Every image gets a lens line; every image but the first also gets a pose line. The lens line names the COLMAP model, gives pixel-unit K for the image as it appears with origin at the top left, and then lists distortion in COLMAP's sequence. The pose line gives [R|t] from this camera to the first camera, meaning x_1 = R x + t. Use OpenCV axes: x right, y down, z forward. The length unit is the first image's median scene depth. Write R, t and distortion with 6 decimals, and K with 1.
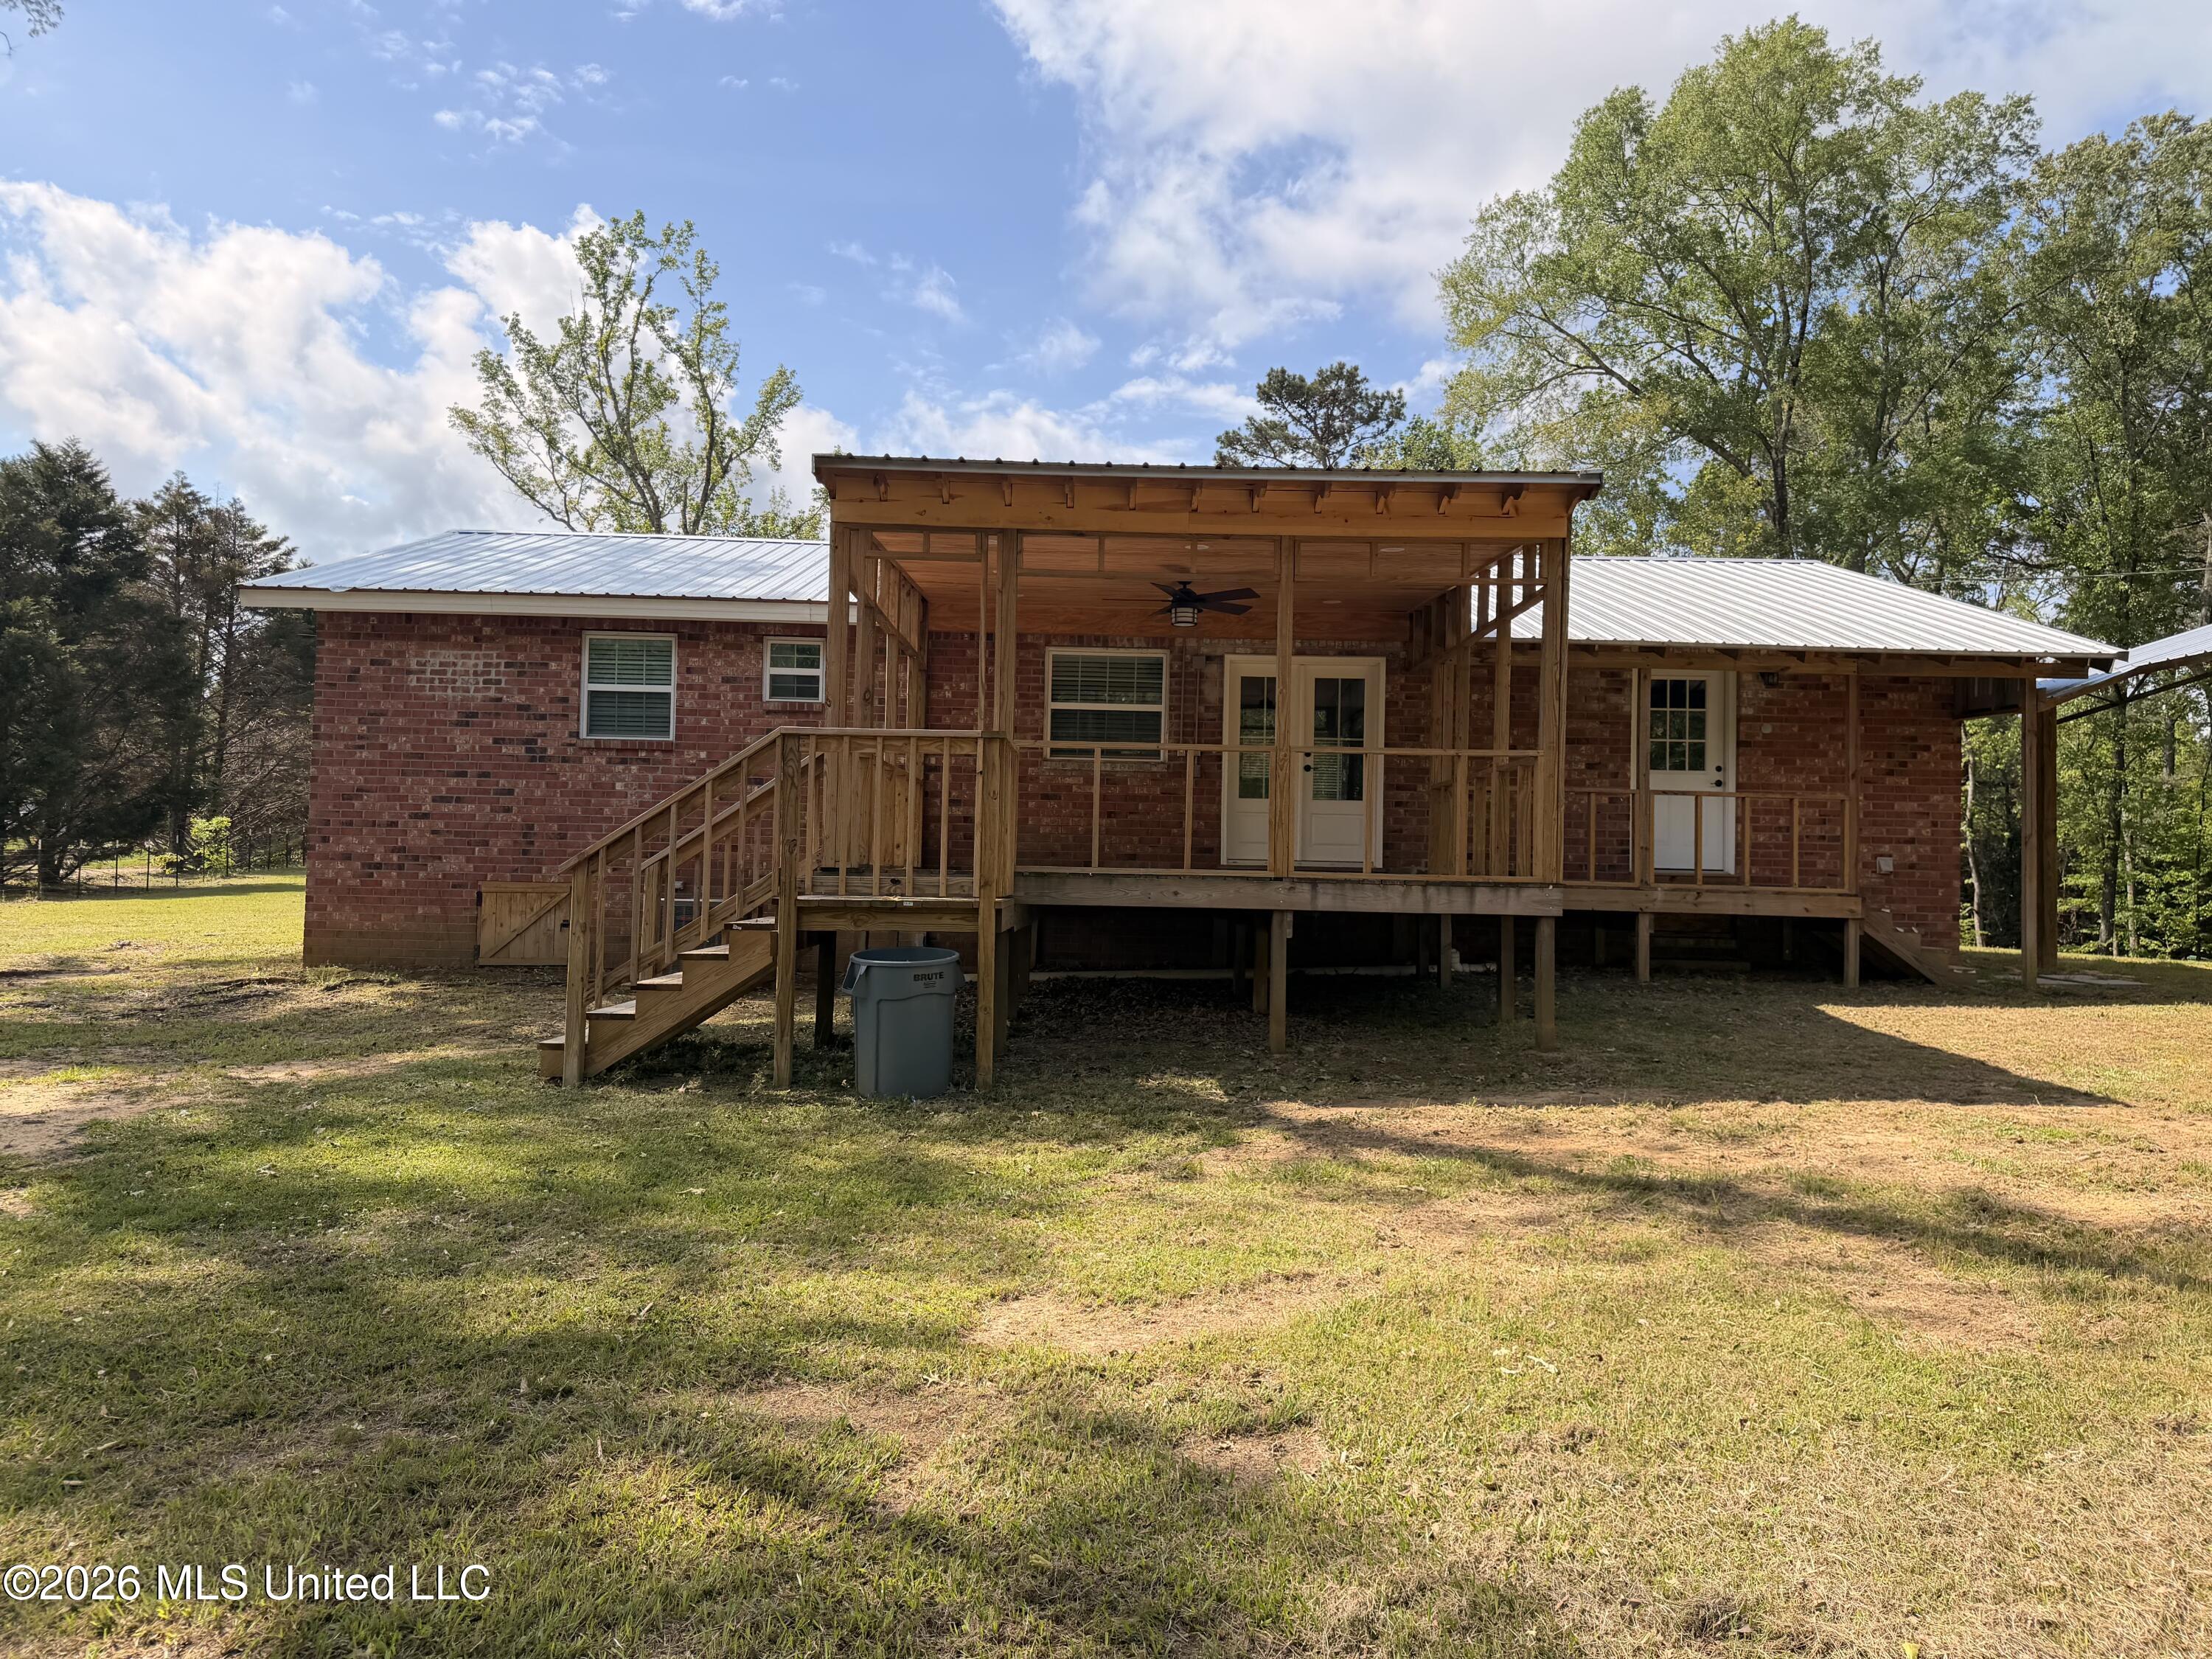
lens RADIAL K [[1539.8, 0, 1115.2], [0, 1539.8, 830.1], [0, 0, 1]] dist [0.052974, -0.066438]
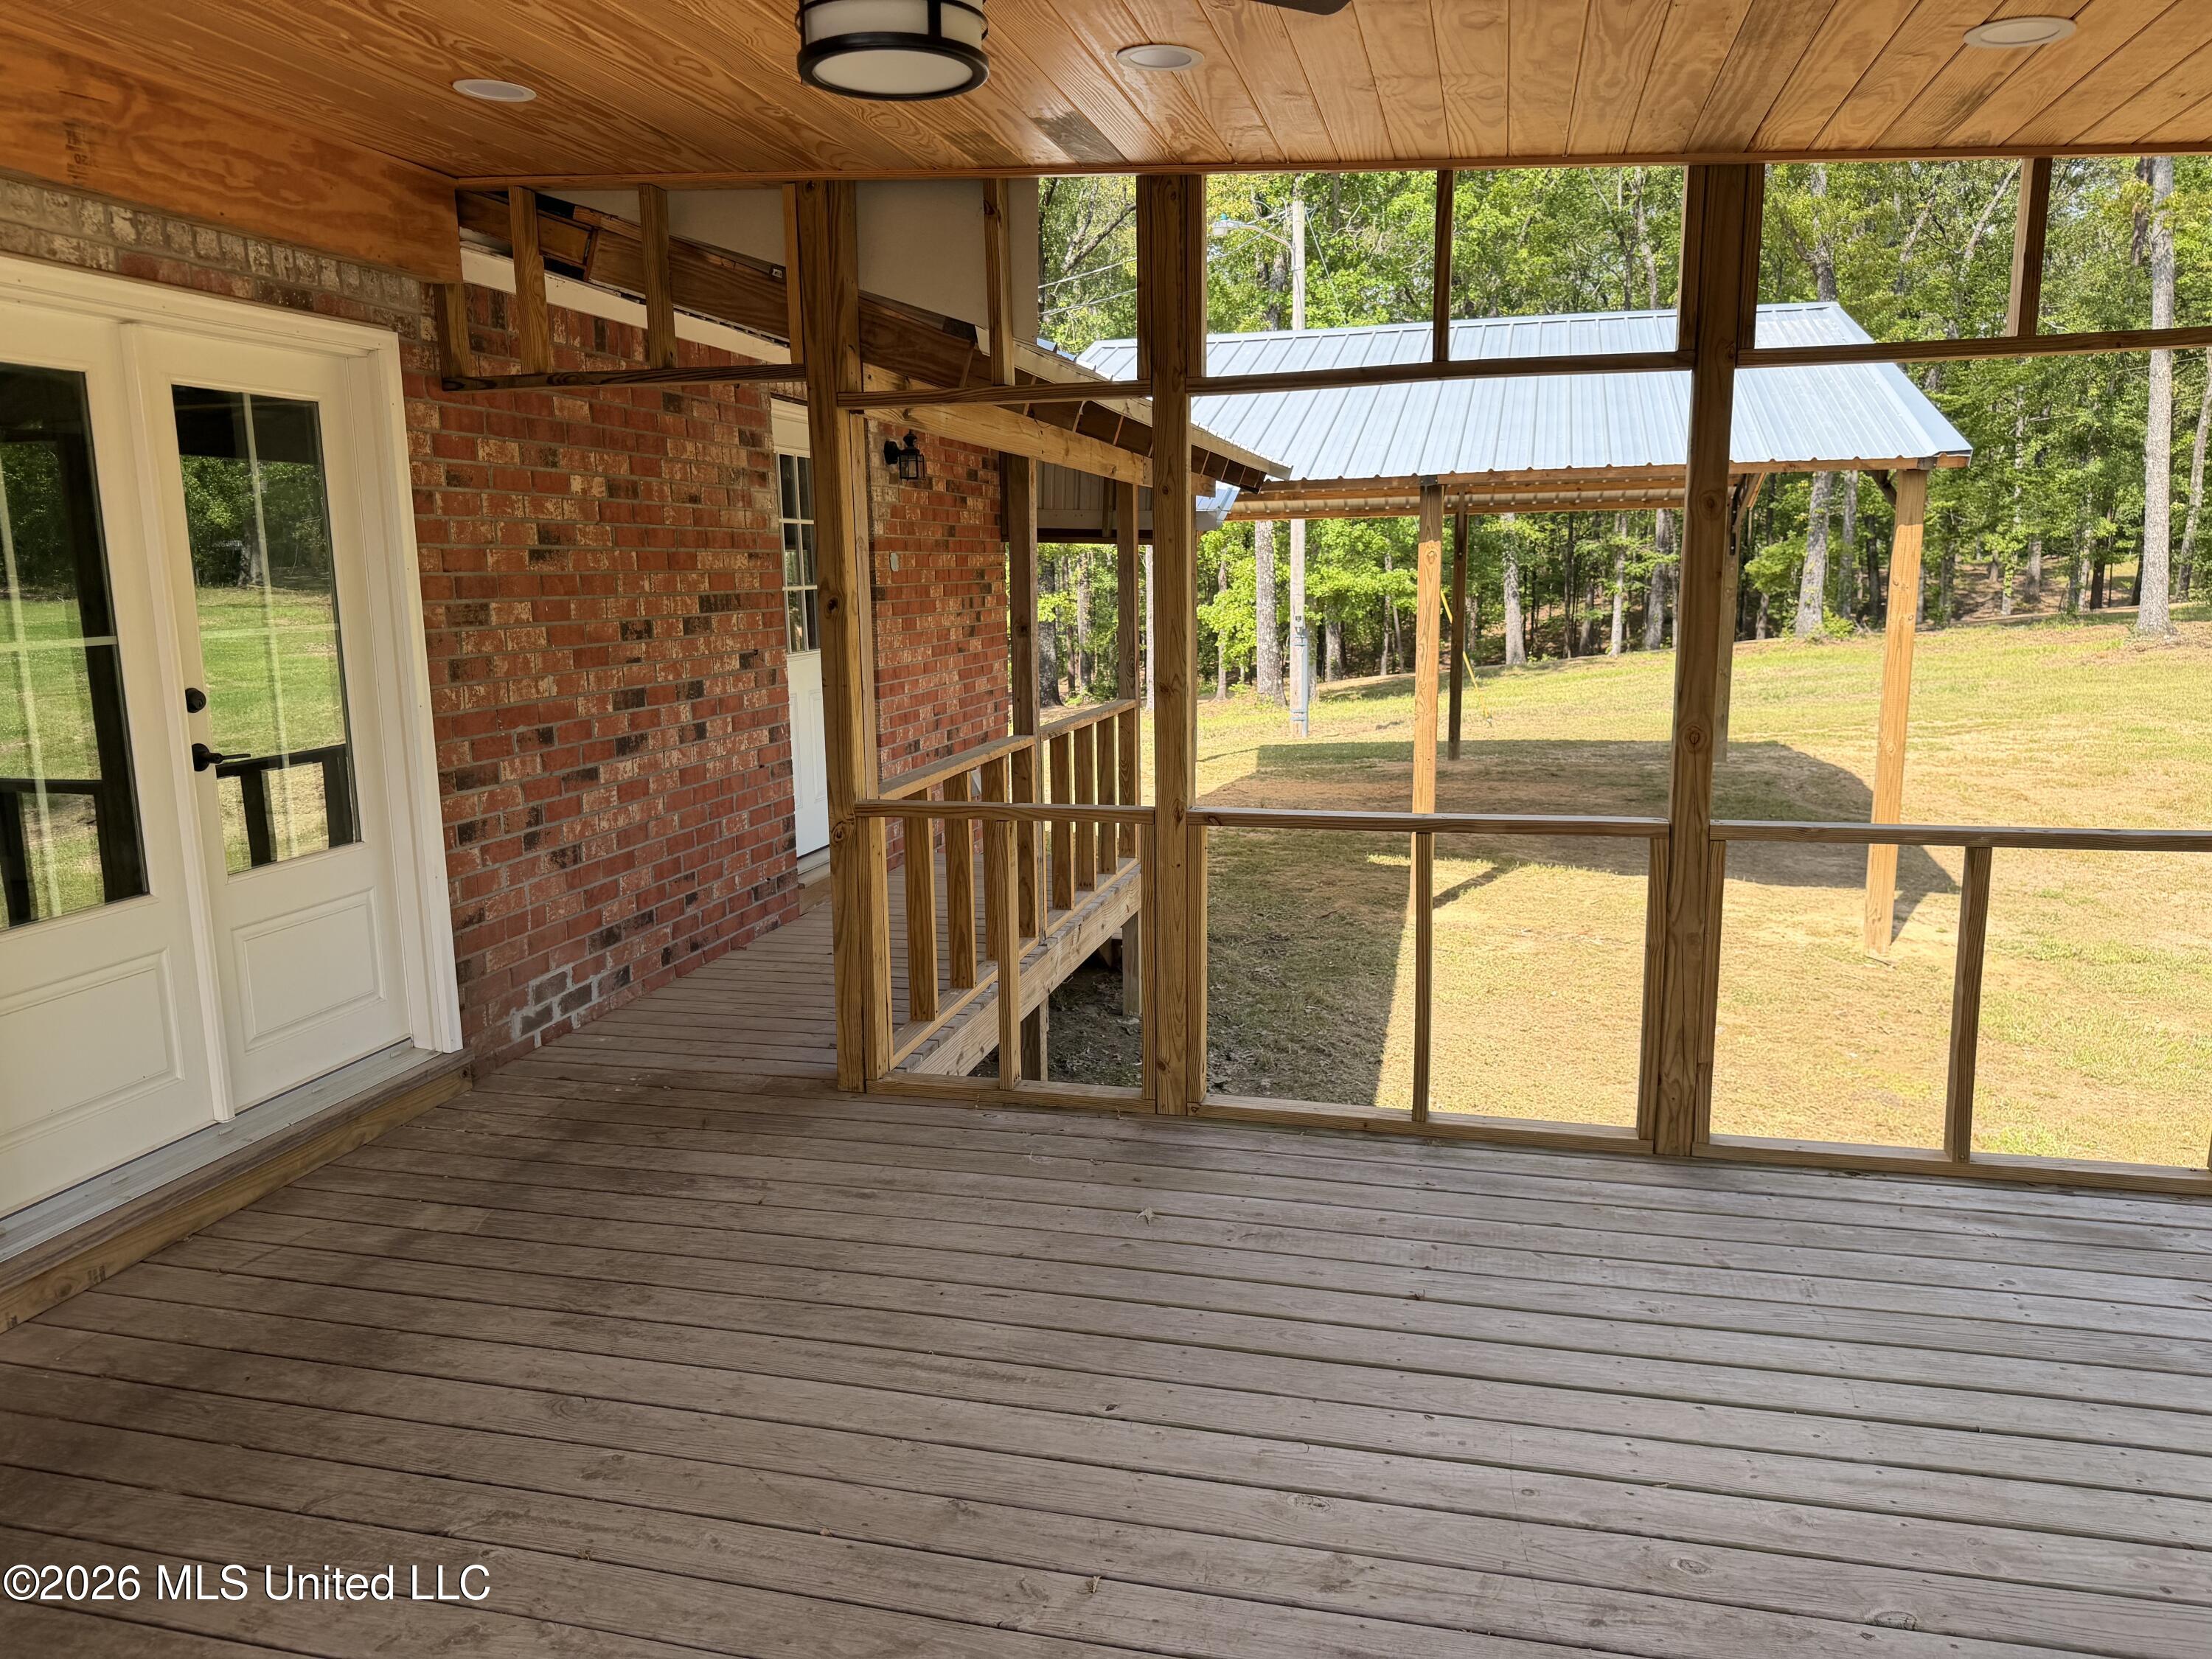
lens RADIAL K [[1539.8, 0, 1094.7], [0, 1539.8, 830.8], [0, 0, 1]] dist [0.052974, -0.066438]
pose [[0.253982, -0.186901, 0.948979, -0.079960], [-0.016619, 0.980164, 0.197491, -0.080789], [-0.967066, -0.065930, 0.245837, 0.799159]]
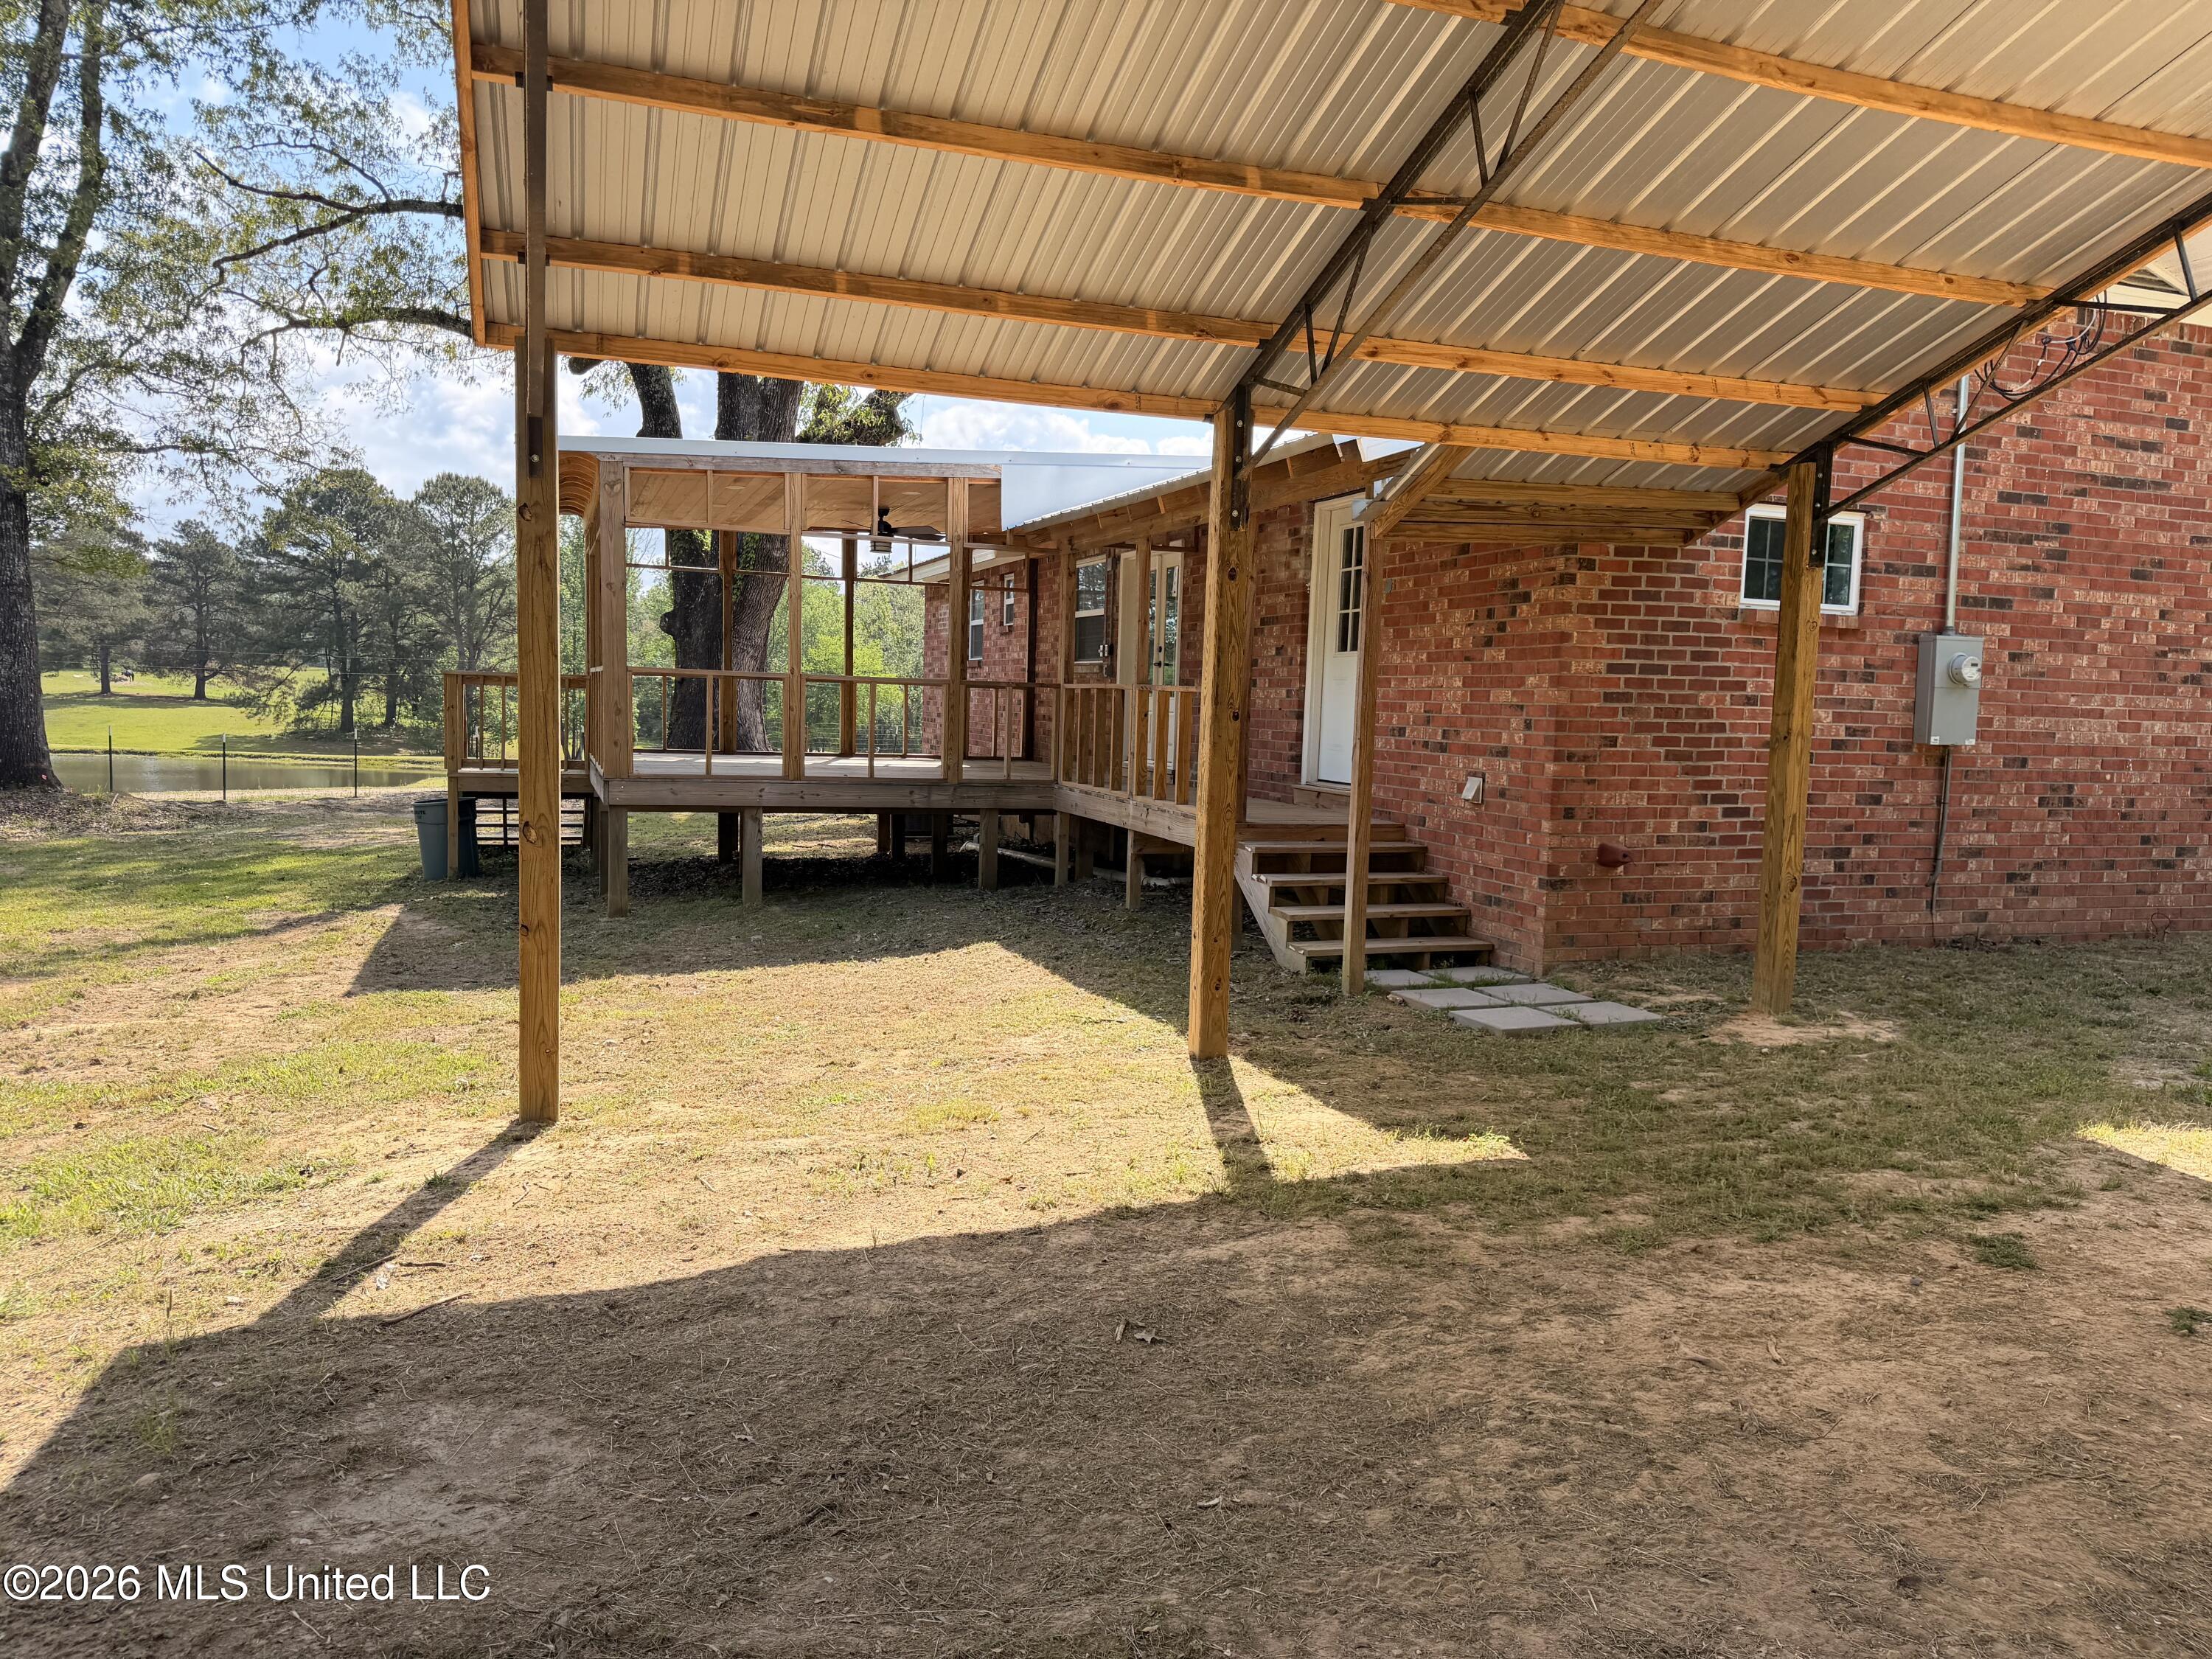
lens RADIAL K [[1539.8, 0, 1107.7], [0, 1539.8, 820.2], [0, 0, 1]] dist [0.052974, -0.066438]
pose [[0.338868, 0.062106, -0.938782, 1.032806], [0.019356, 0.997147, 0.072954, -0.013799], [0.940635, -0.042893, 0.336699, 0.645347]]
